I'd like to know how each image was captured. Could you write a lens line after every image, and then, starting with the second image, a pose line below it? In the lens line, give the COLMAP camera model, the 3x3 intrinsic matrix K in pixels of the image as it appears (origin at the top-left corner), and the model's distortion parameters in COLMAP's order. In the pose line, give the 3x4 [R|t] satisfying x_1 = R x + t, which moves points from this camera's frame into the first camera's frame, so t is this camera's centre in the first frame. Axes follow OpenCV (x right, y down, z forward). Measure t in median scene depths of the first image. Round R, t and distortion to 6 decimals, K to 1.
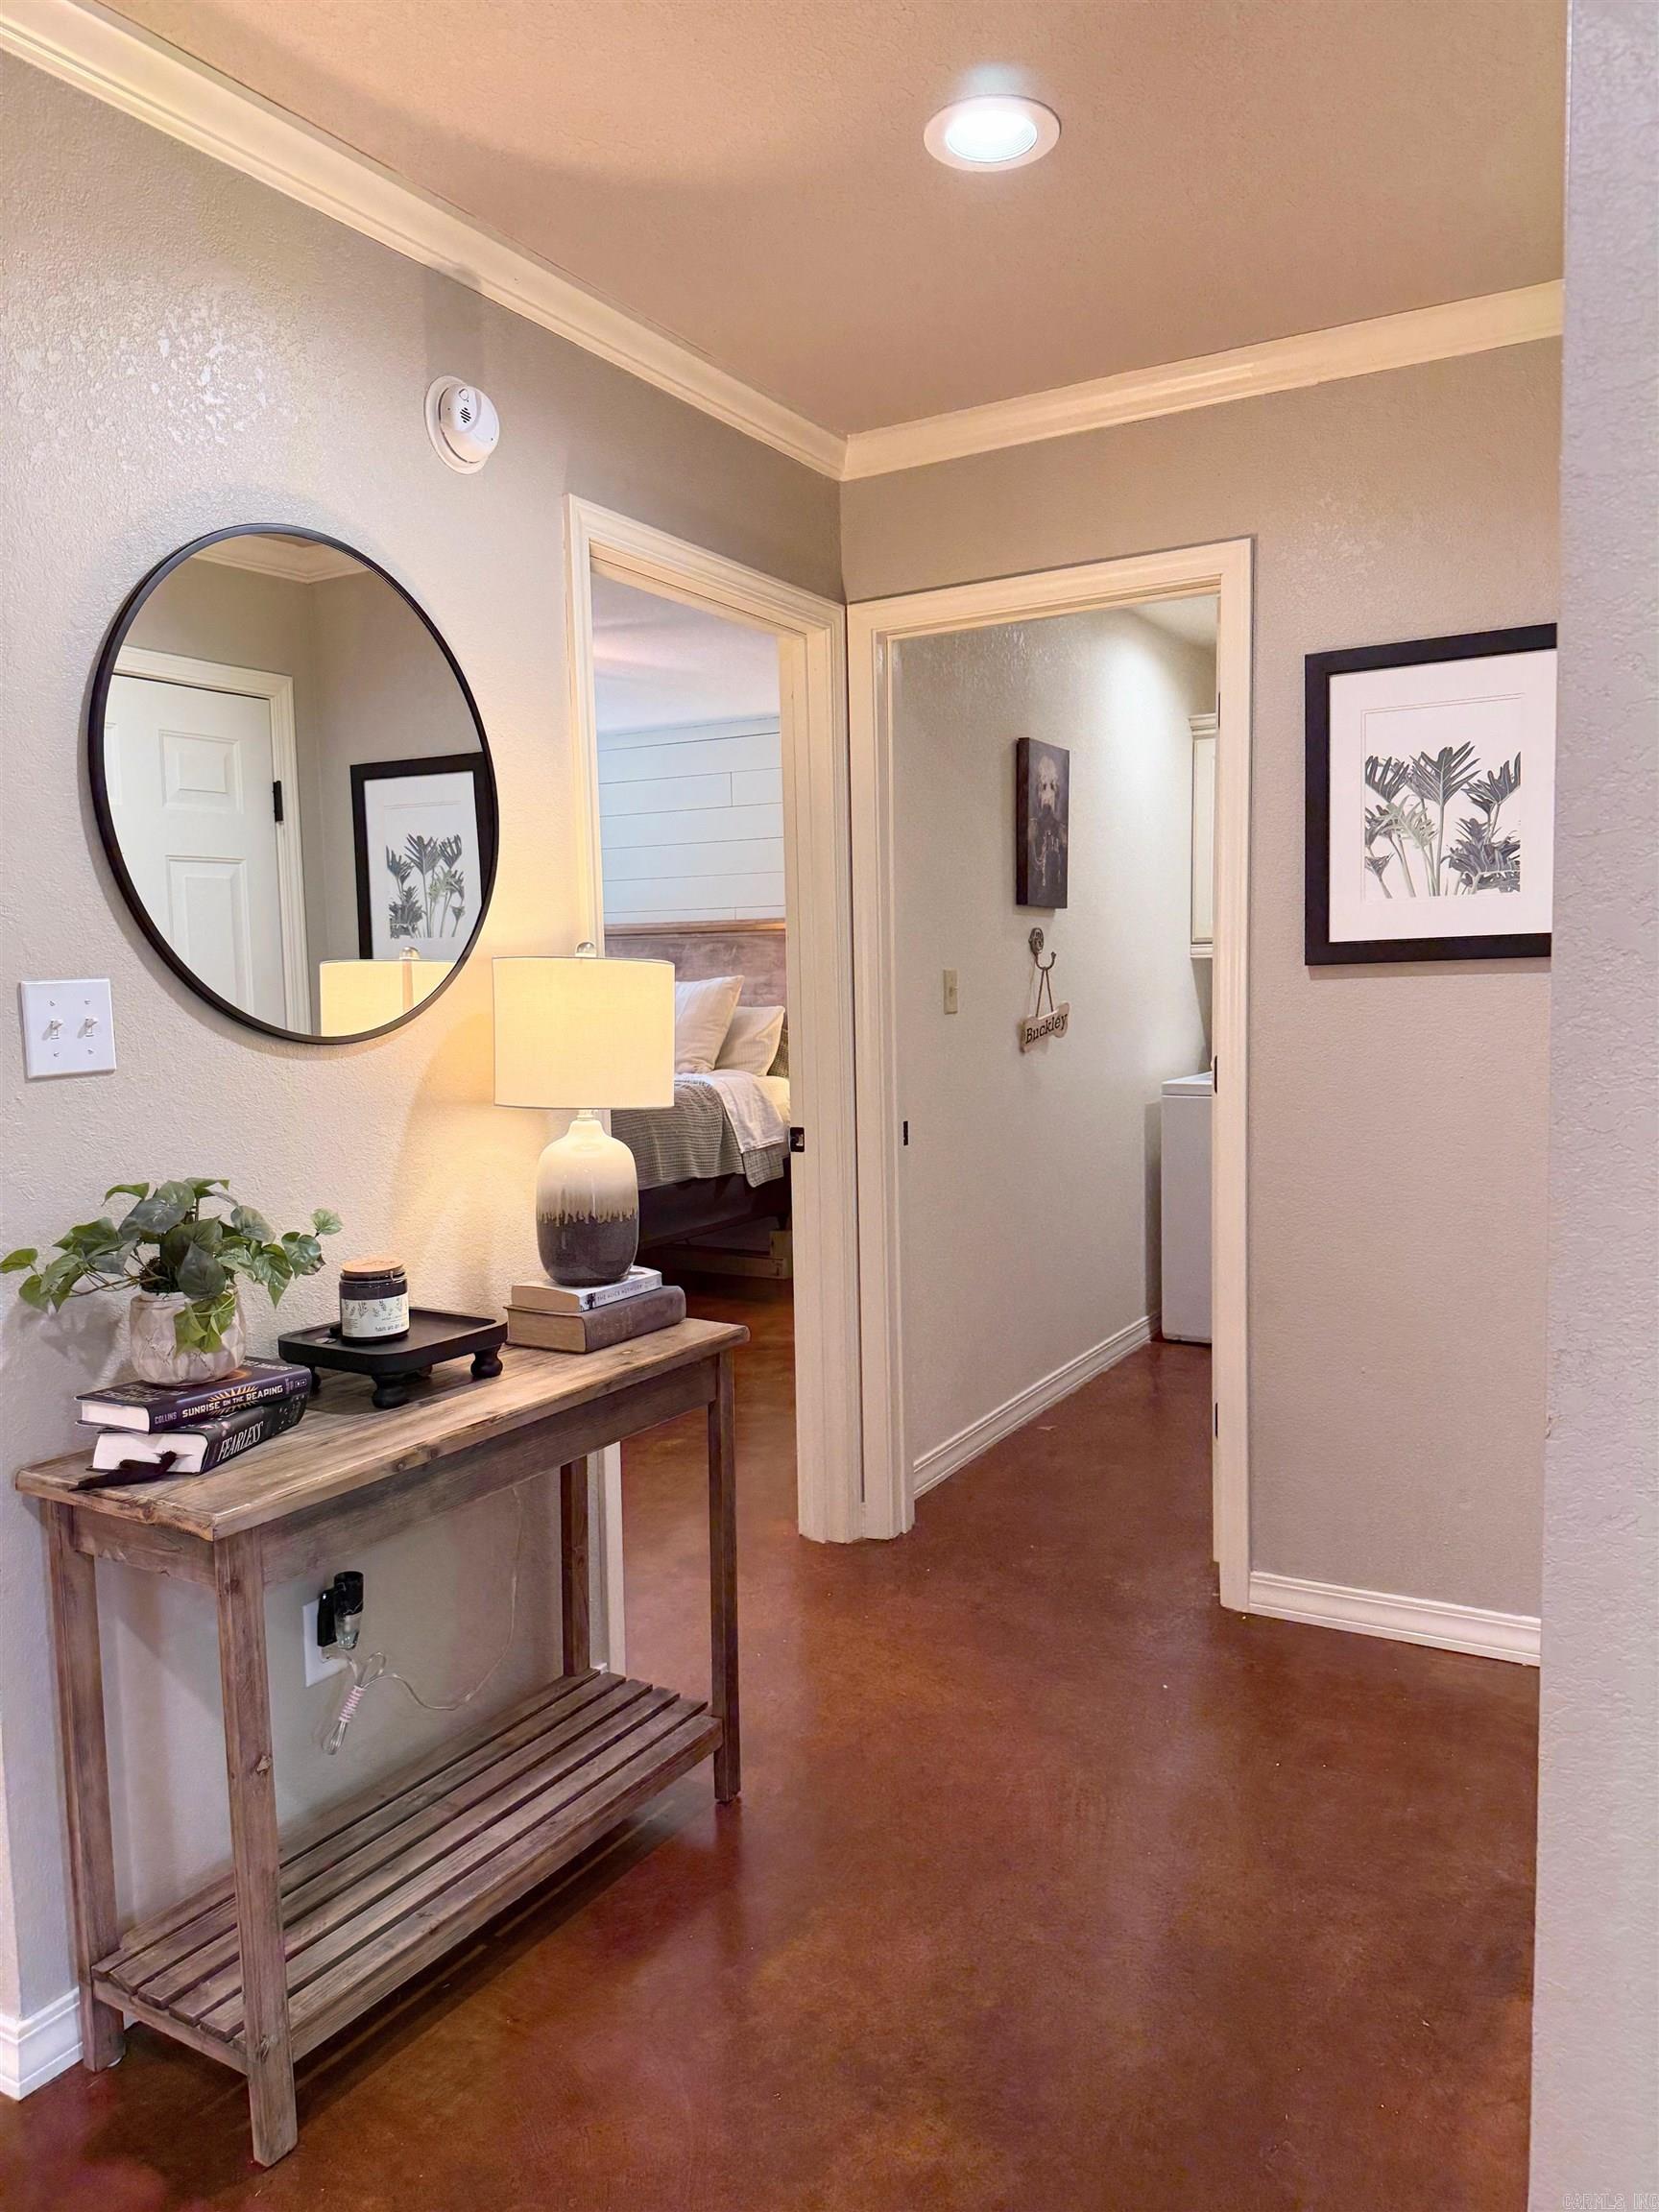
lens RADIAL K [[1584.4, 0, 829.5], [0, 1584.4, 1106.0], [0, 0, 1]] dist [0.005374, 0.008301]
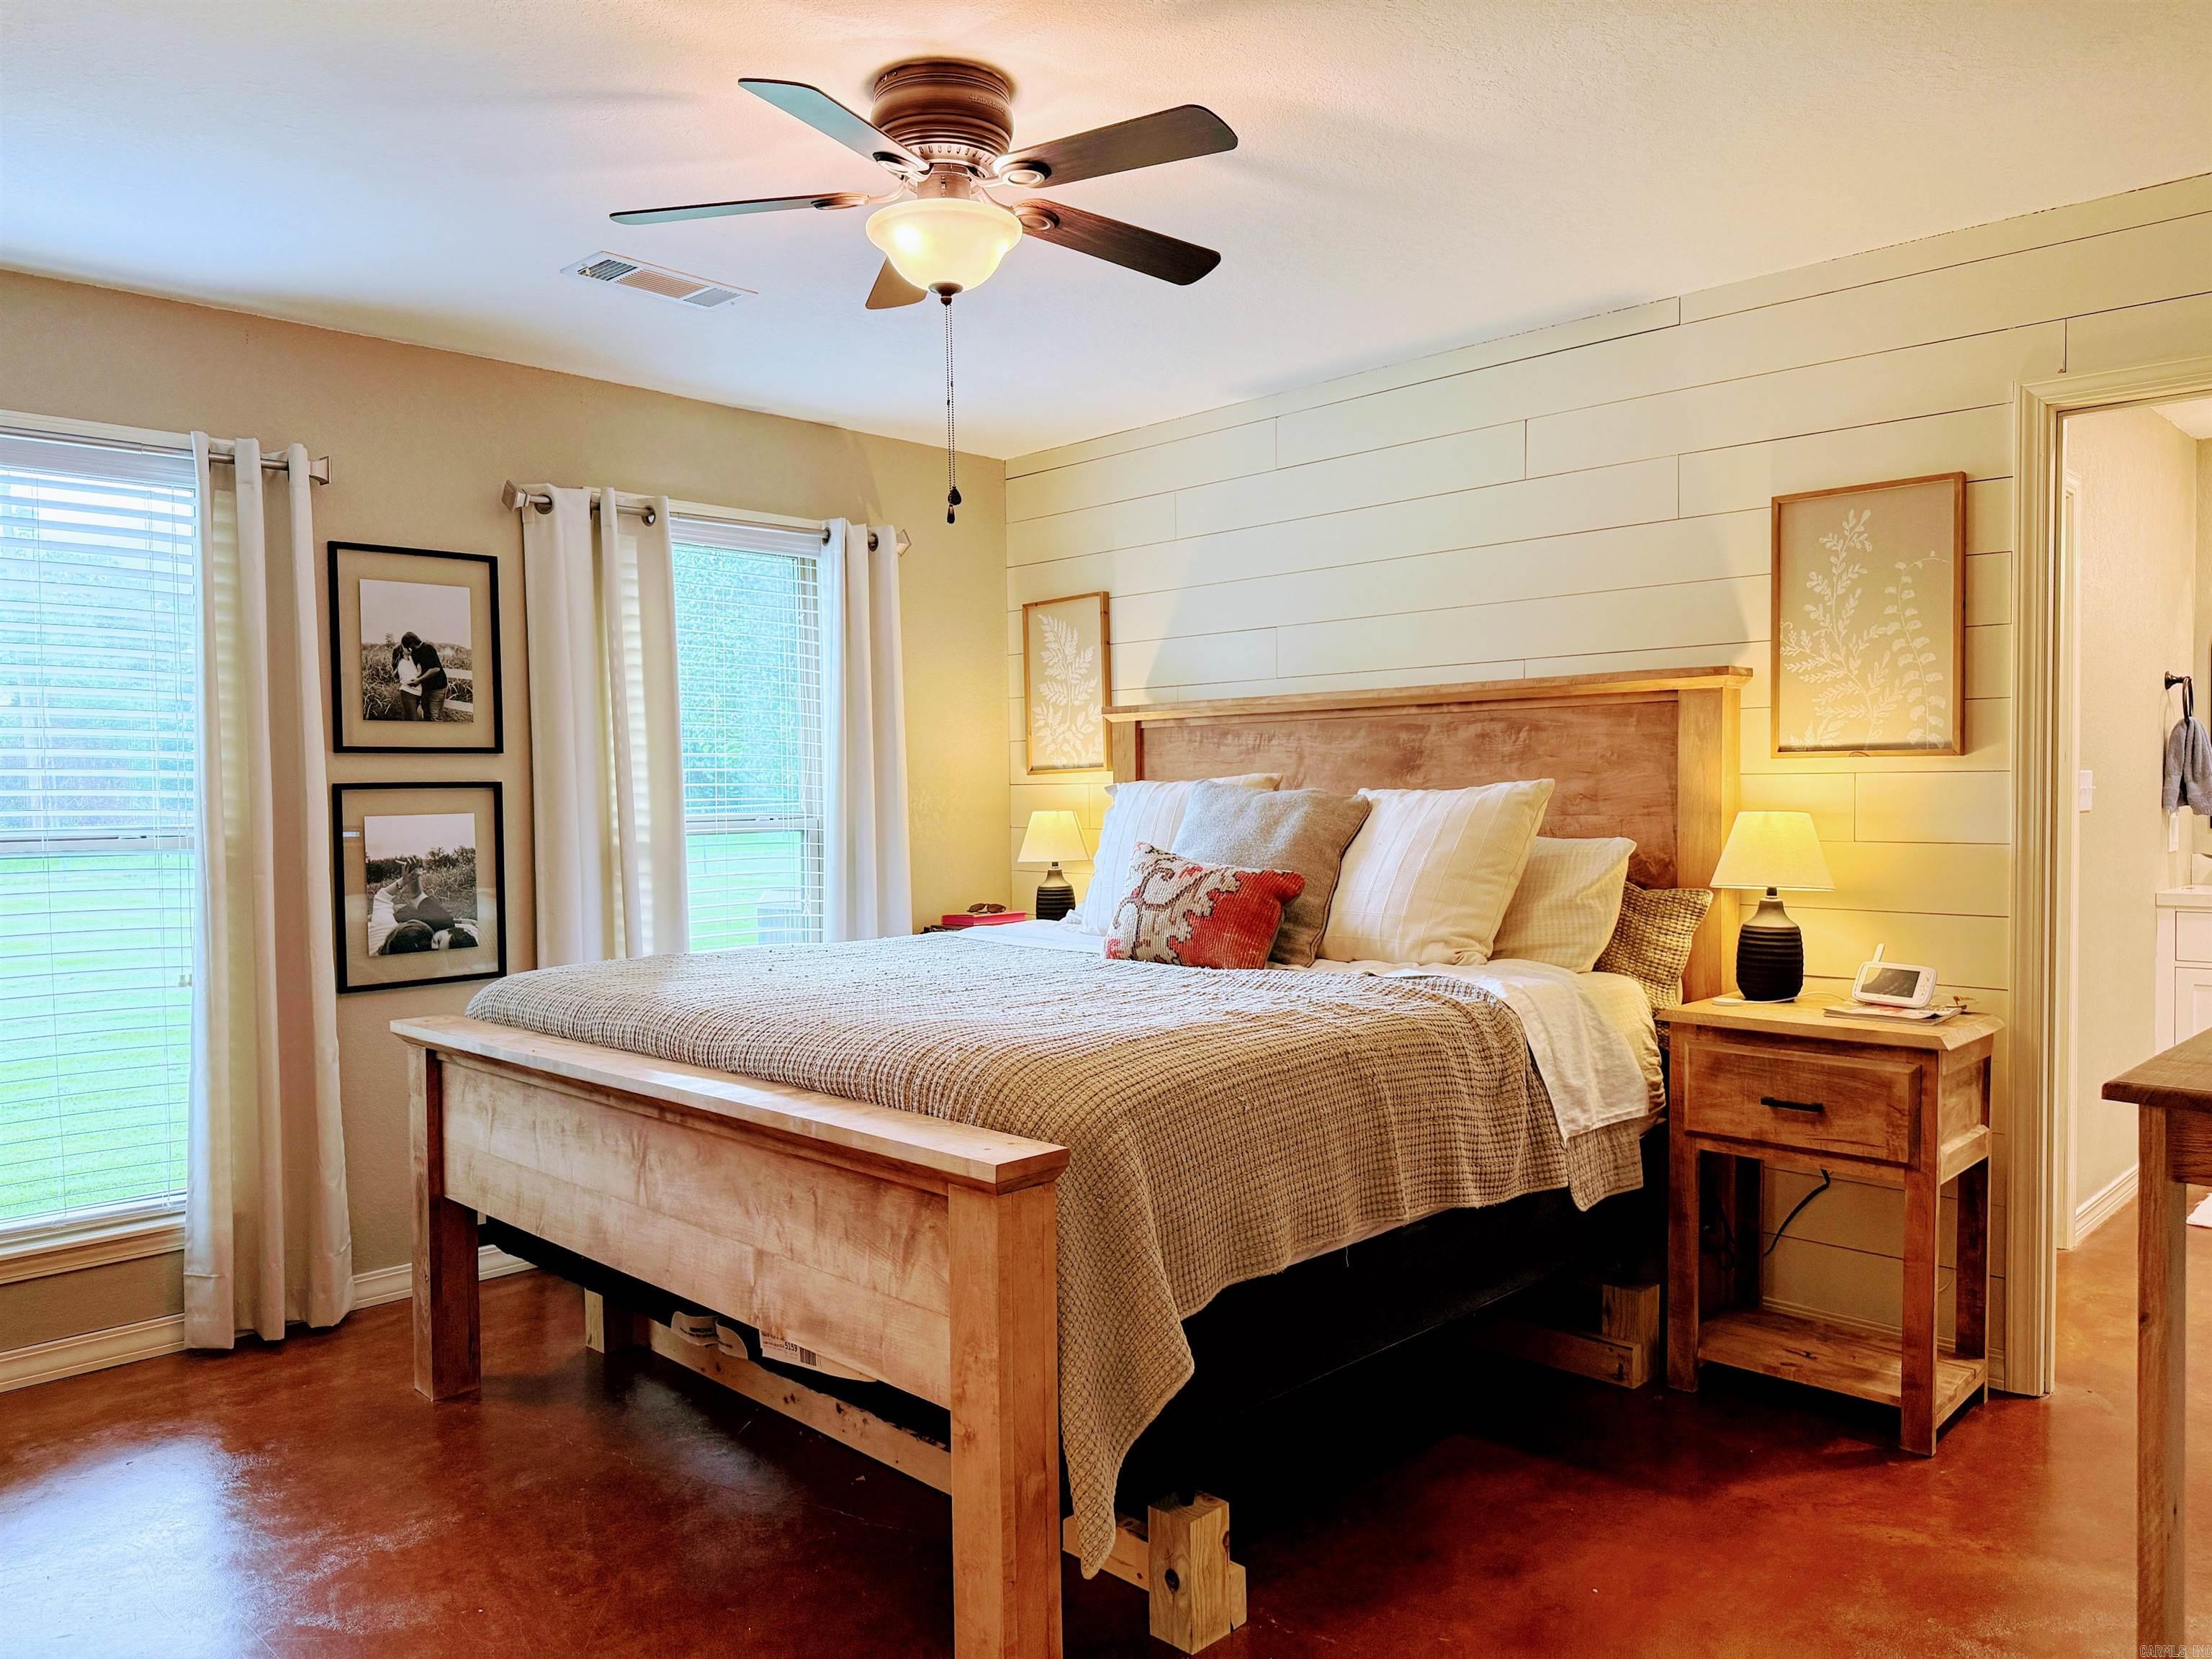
lens RADIAL K [[1548.9, 0, 1100.5], [0, 1548.9, 830.4], [0, 0, 1]] dist [0.080220, -0.113782]
pose [[0.965475, 0.014423, -0.260096, -0.064187], [-0.029166, 0.998173, -0.052911, -0.033834], [0.258857, 0.058670, 0.964132, 0.466567]]
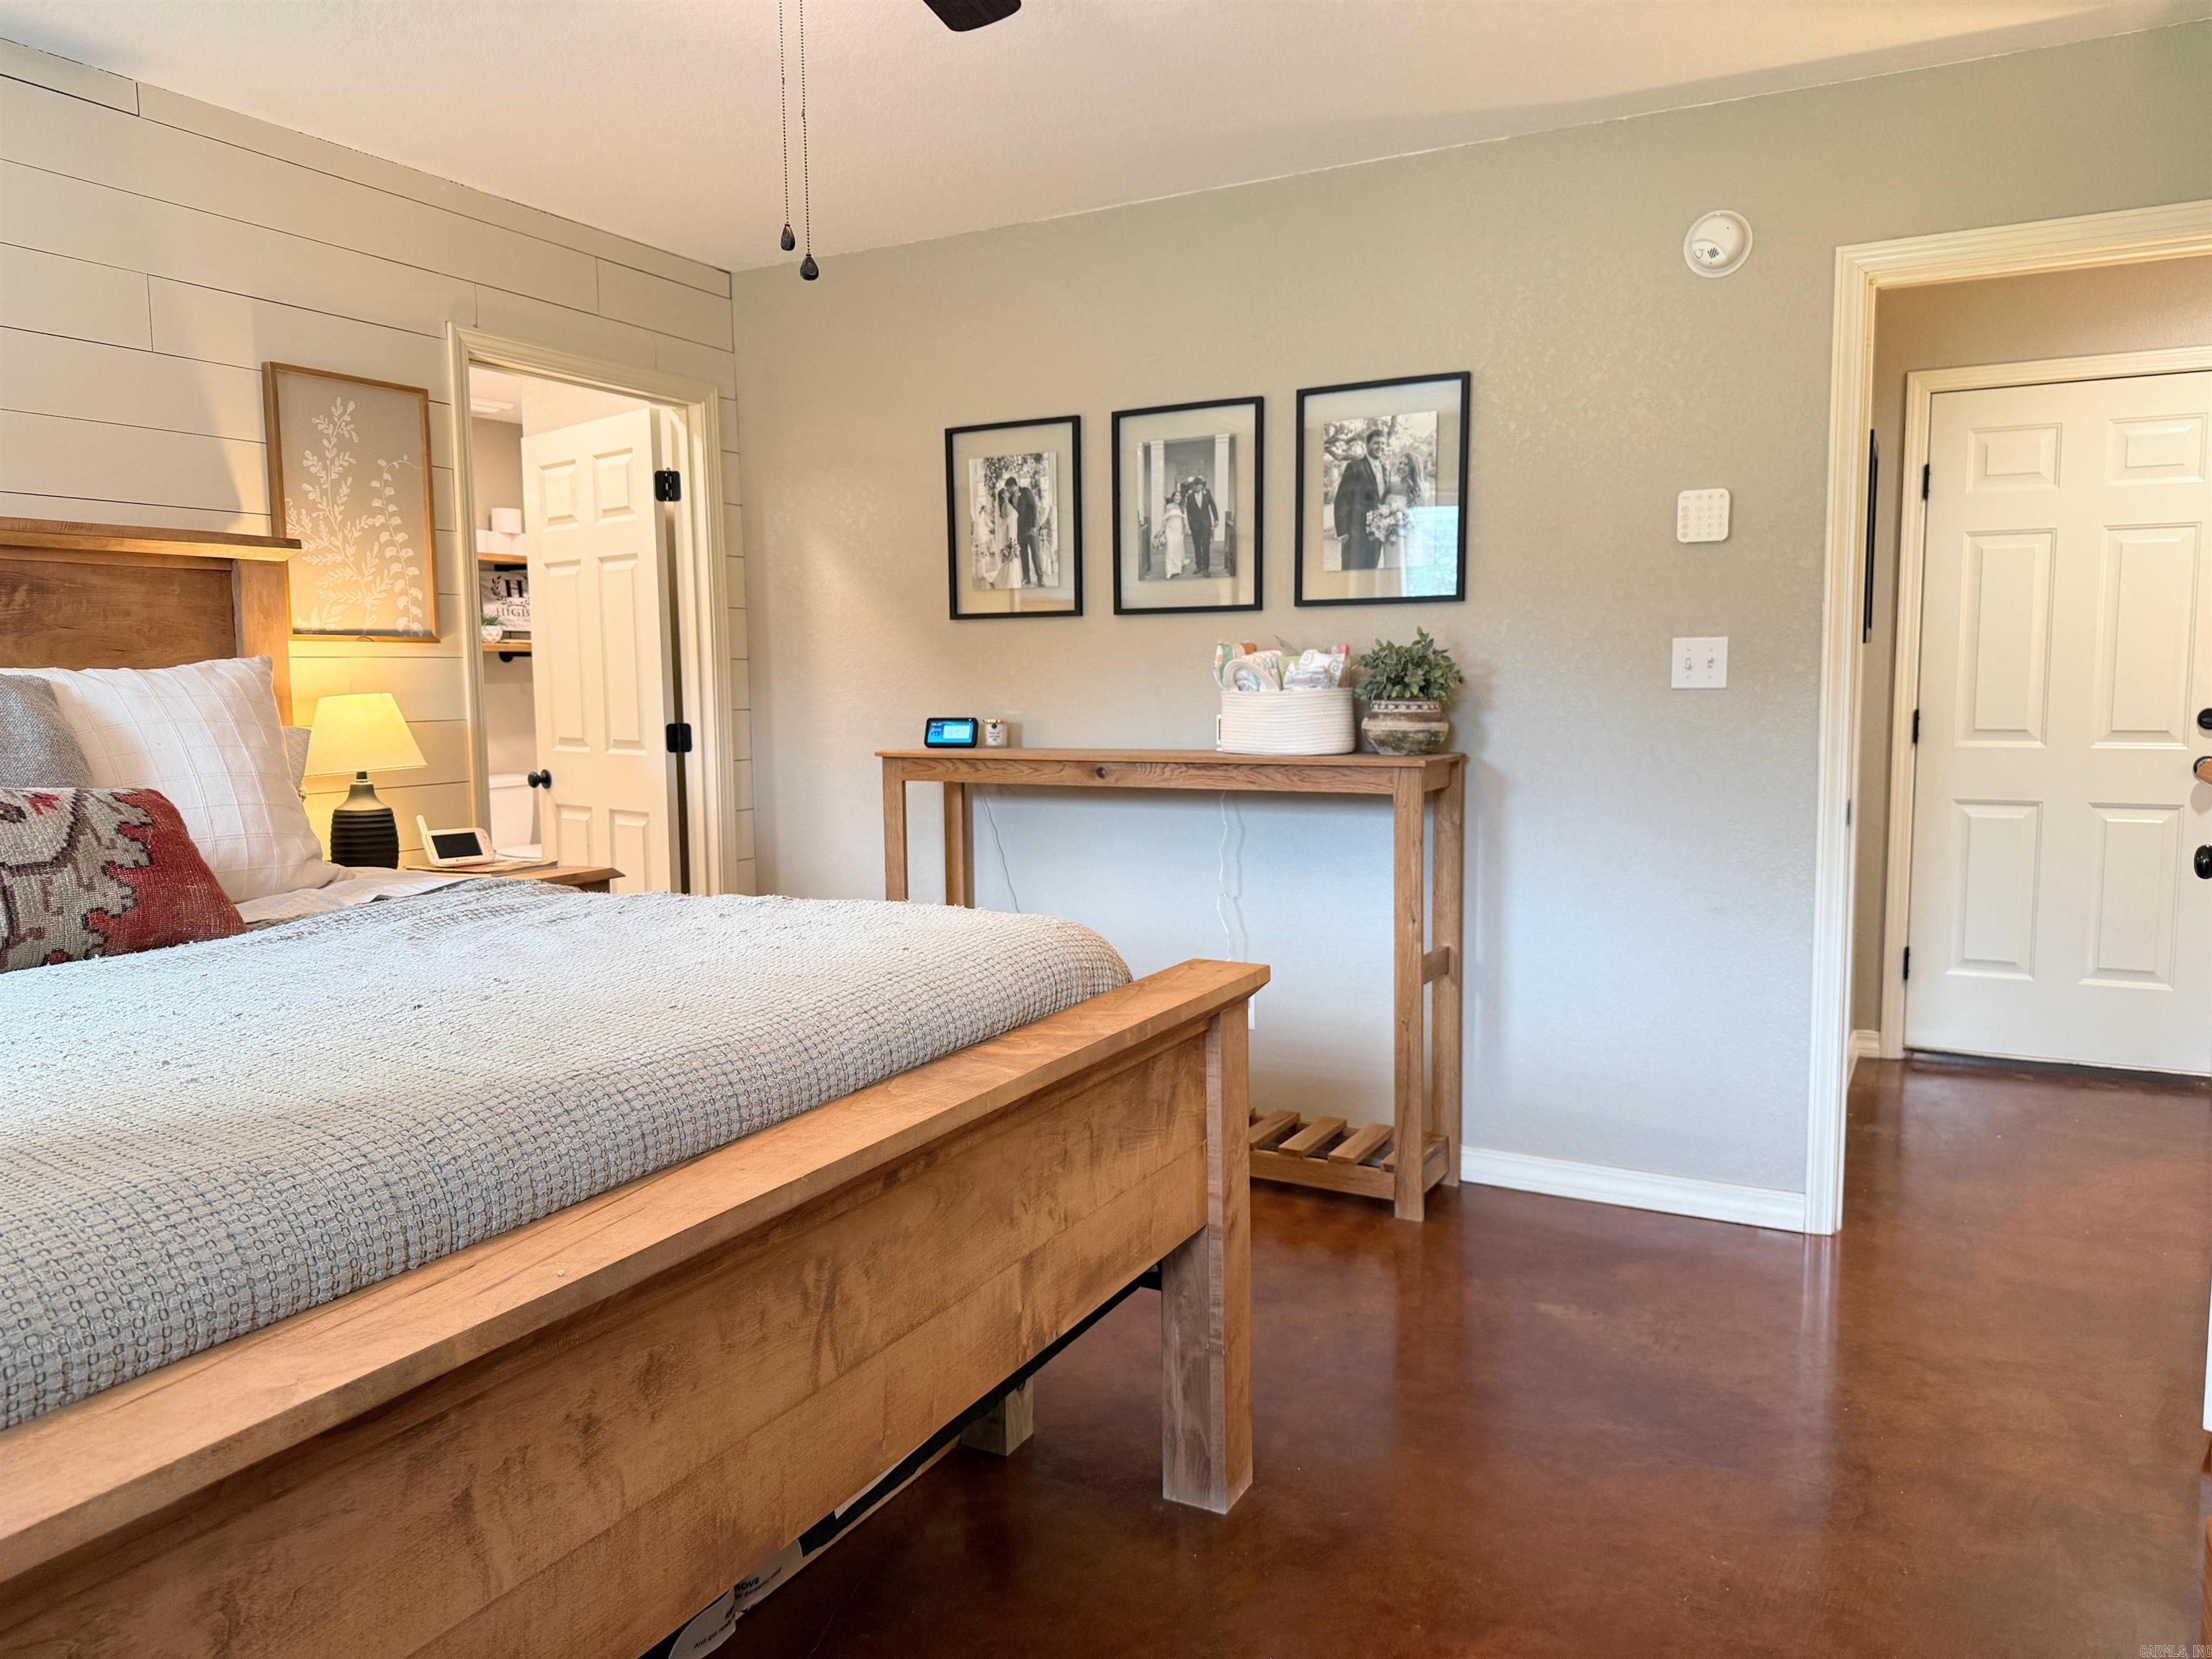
lens RADIAL K [[1584.4, 0, 1106.0], [0, 1584.4, 829.5], [0, 0, 1]] dist [0.005374, 0.008301]
pose [[-0.034238, -0.082582, 0.995996, -0.500050], [0.104018, 0.990873, 0.085733, -0.048623], [-0.993986, 0.106537, -0.025335, 0.786727]]
